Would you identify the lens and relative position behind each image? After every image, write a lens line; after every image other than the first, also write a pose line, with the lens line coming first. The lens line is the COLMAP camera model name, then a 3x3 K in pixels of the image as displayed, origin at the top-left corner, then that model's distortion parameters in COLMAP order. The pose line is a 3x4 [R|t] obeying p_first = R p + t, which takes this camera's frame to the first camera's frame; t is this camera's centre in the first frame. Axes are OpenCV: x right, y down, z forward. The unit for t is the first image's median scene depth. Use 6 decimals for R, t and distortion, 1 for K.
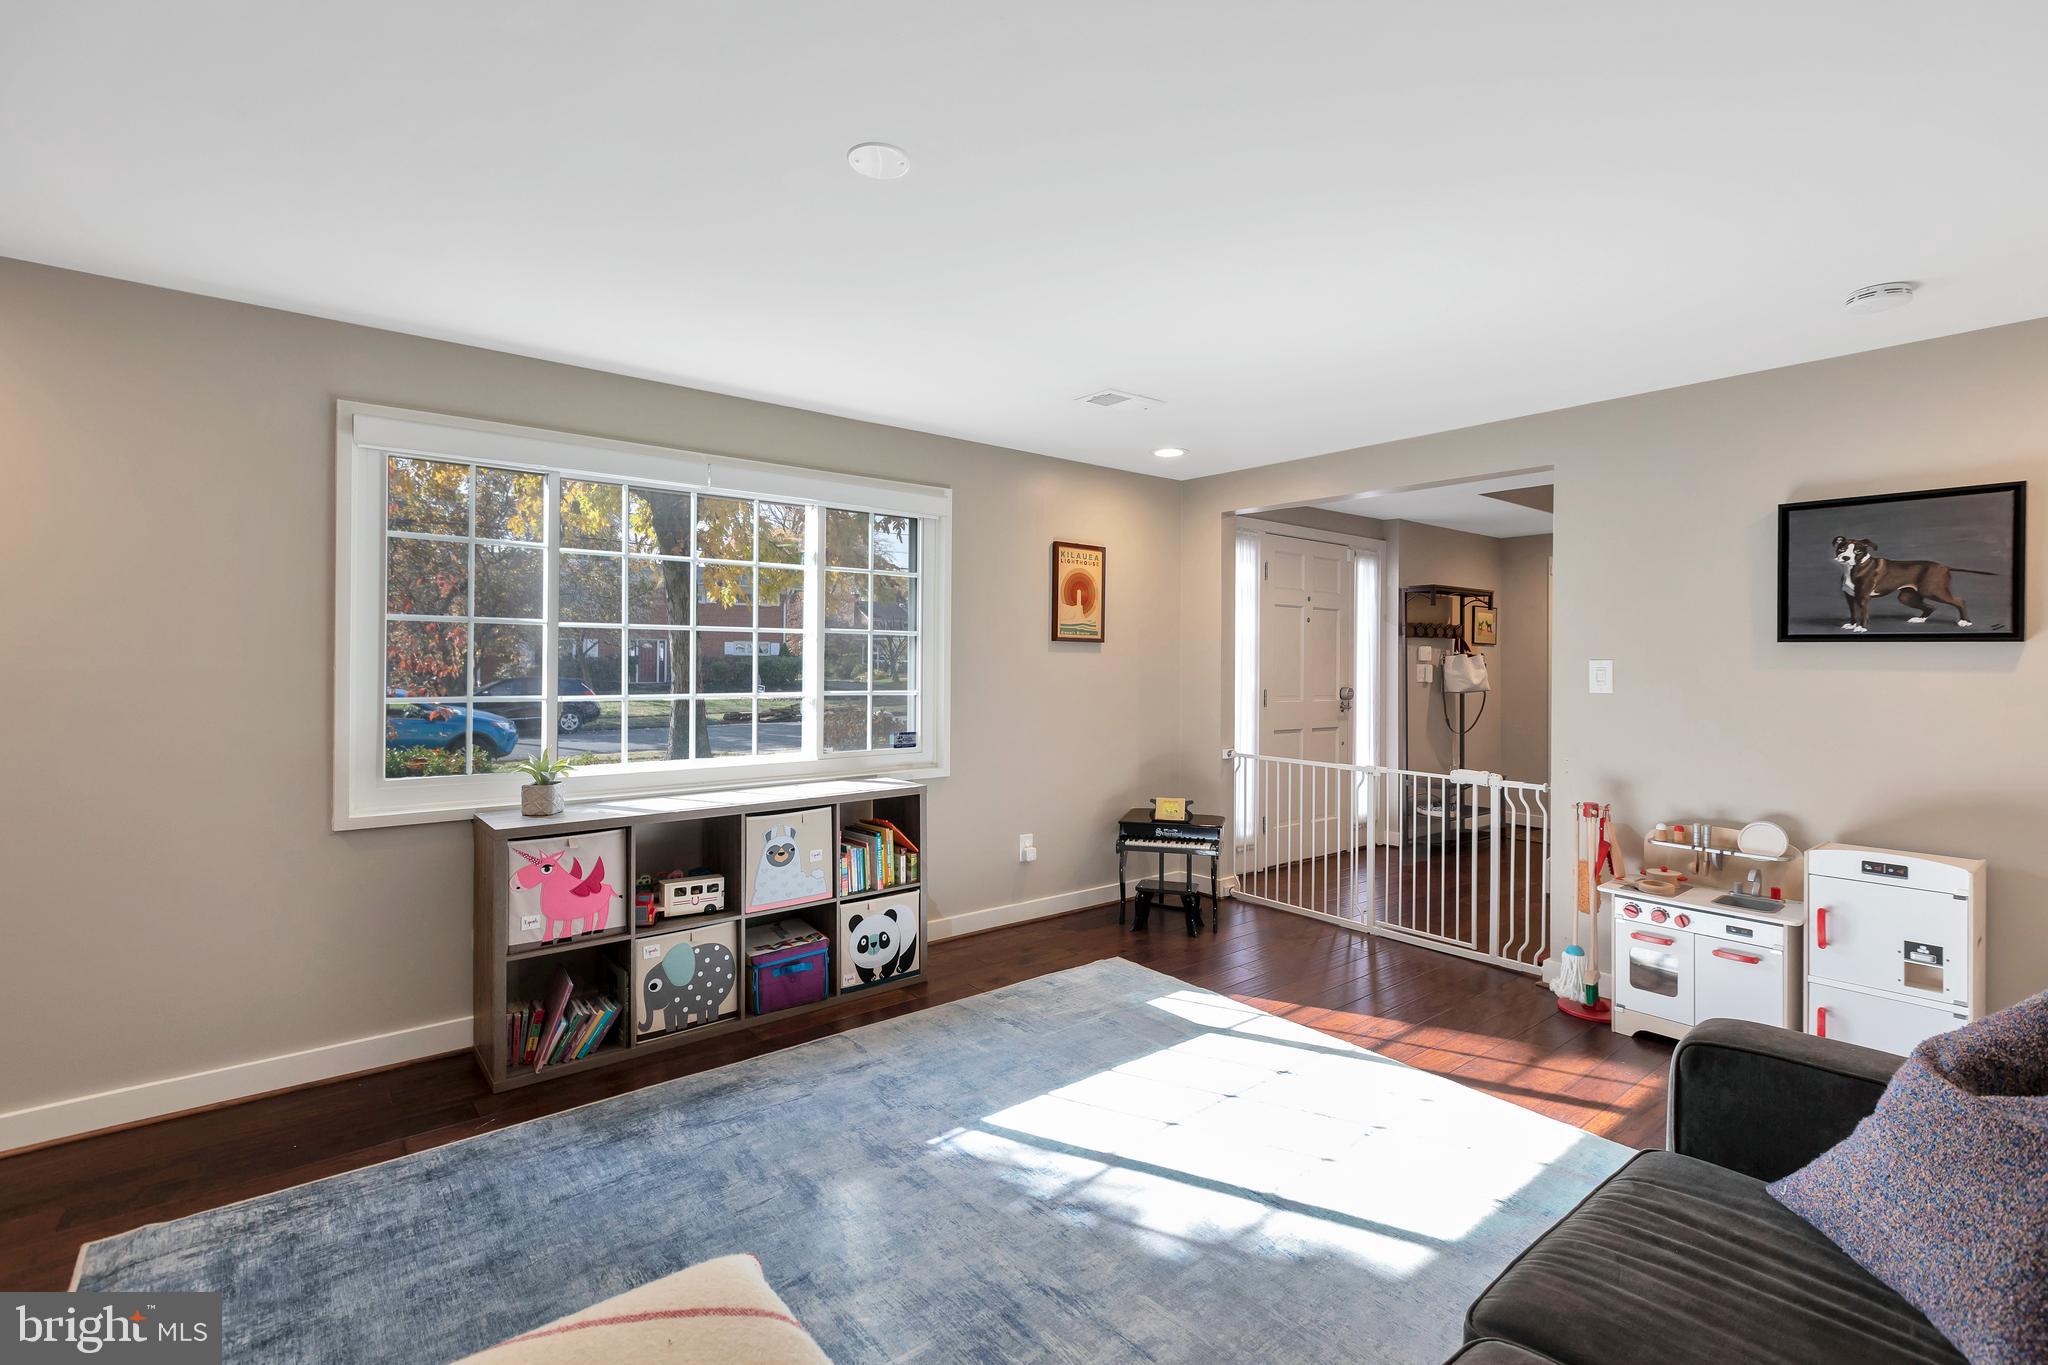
lens RADIAL K [[943.0, 0, 1020.0], [0, 943.0, 651.0], [0, 0, 1]] dist [0.002988, 0.000085]
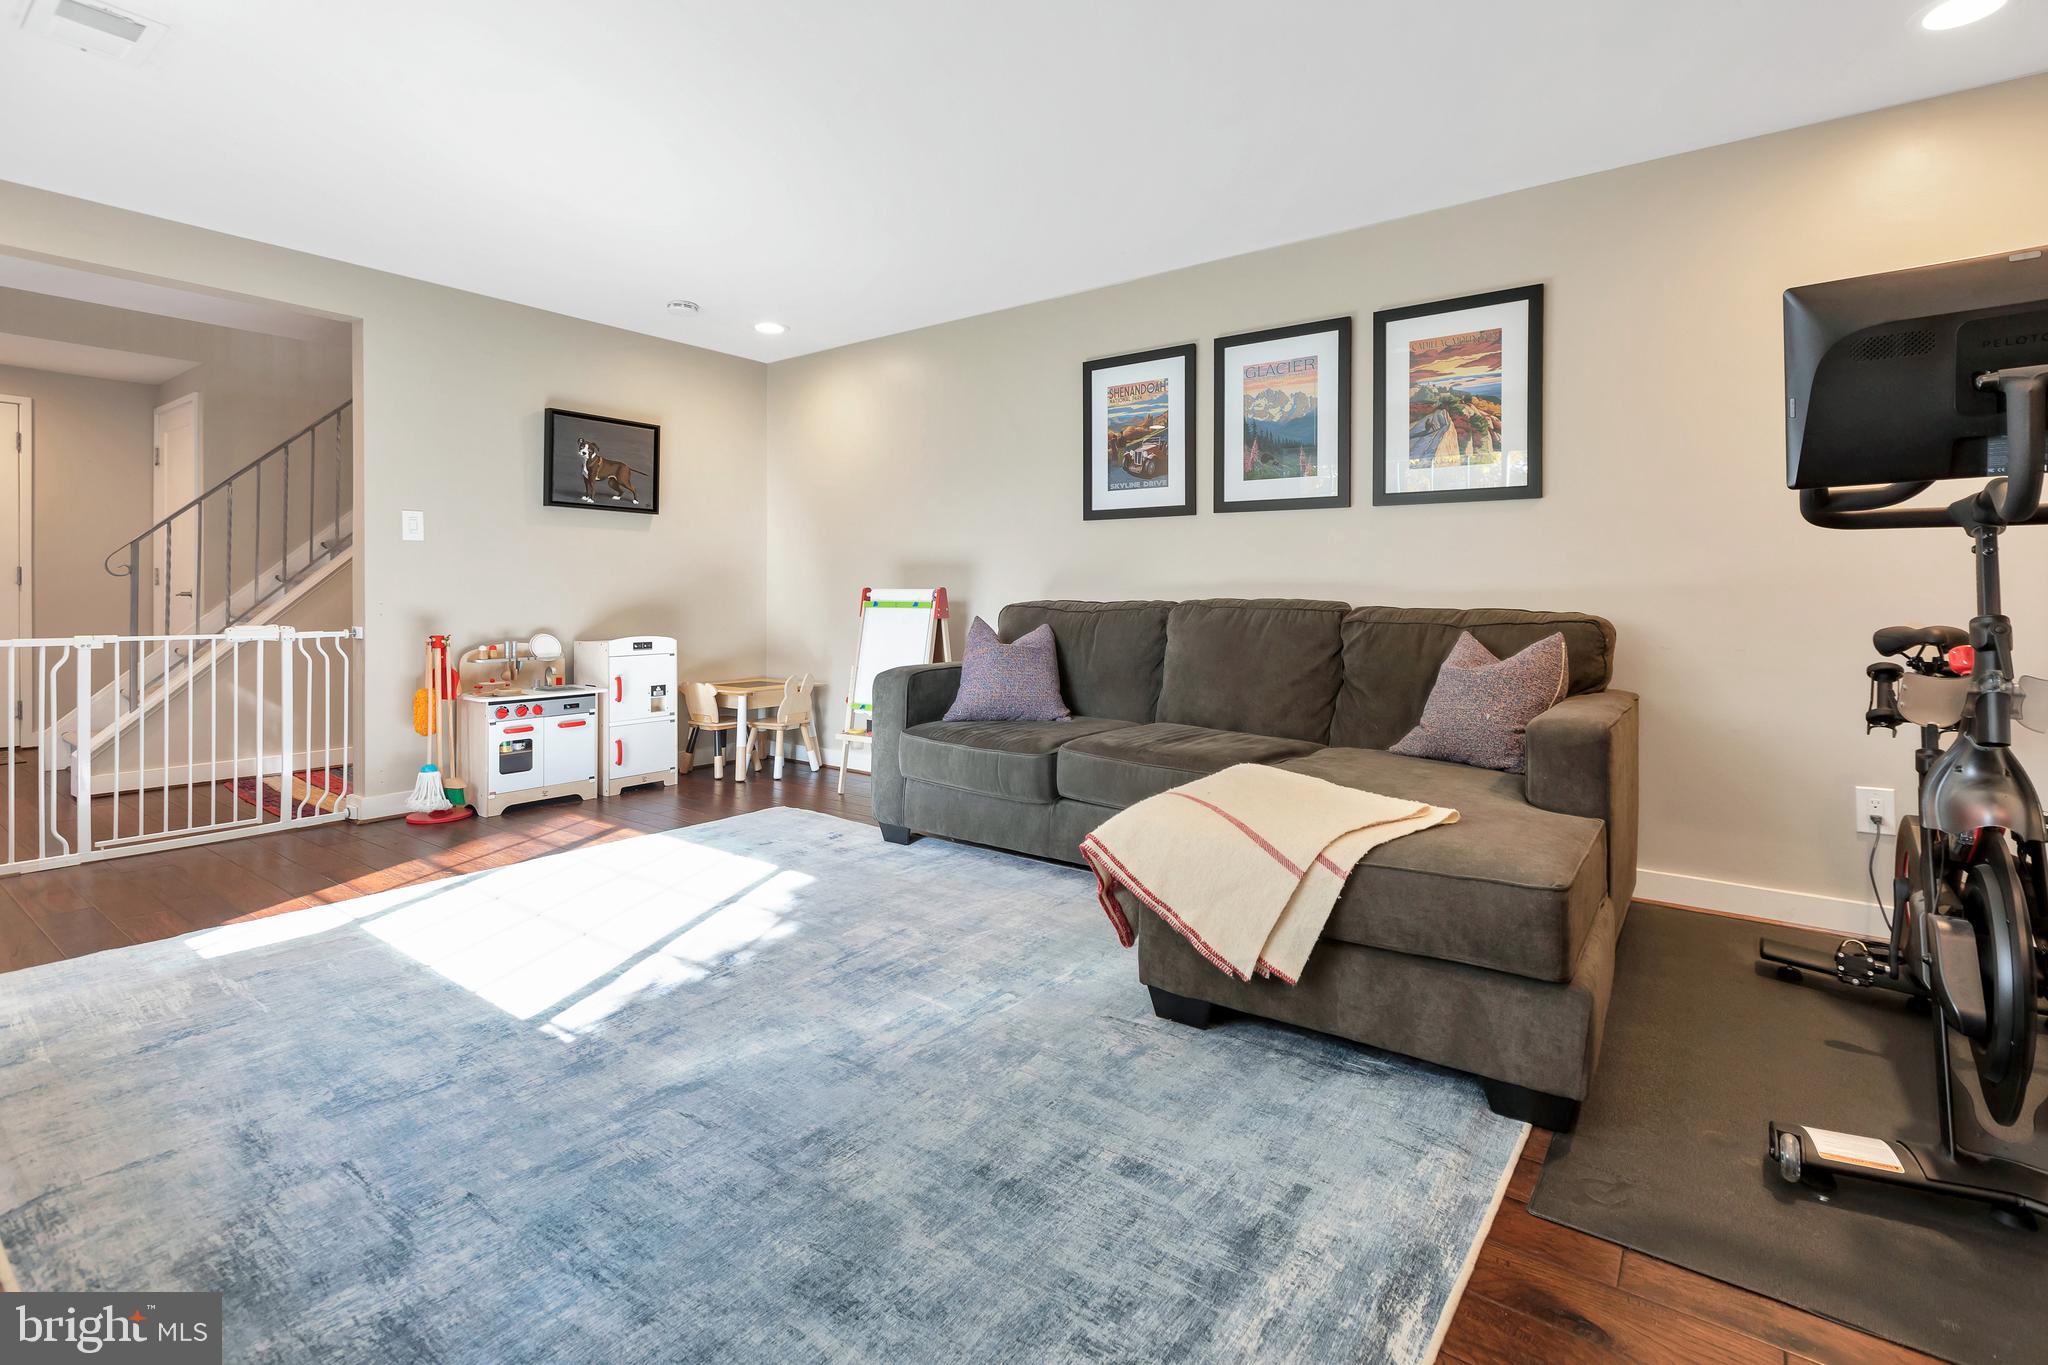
lens RADIAL K [[1089.1, 0, 1021.9], [0, 1089.1, 618.7], [0, 0, 1]] dist [-0.003079, -0.000109]
pose [[-0.302904, -0.010632, 0.952962, -1.028700], [-0.005594, 0.999940, 0.009378, 0.150462], [-0.953005, -0.002491, -0.302946, 0.878508]]
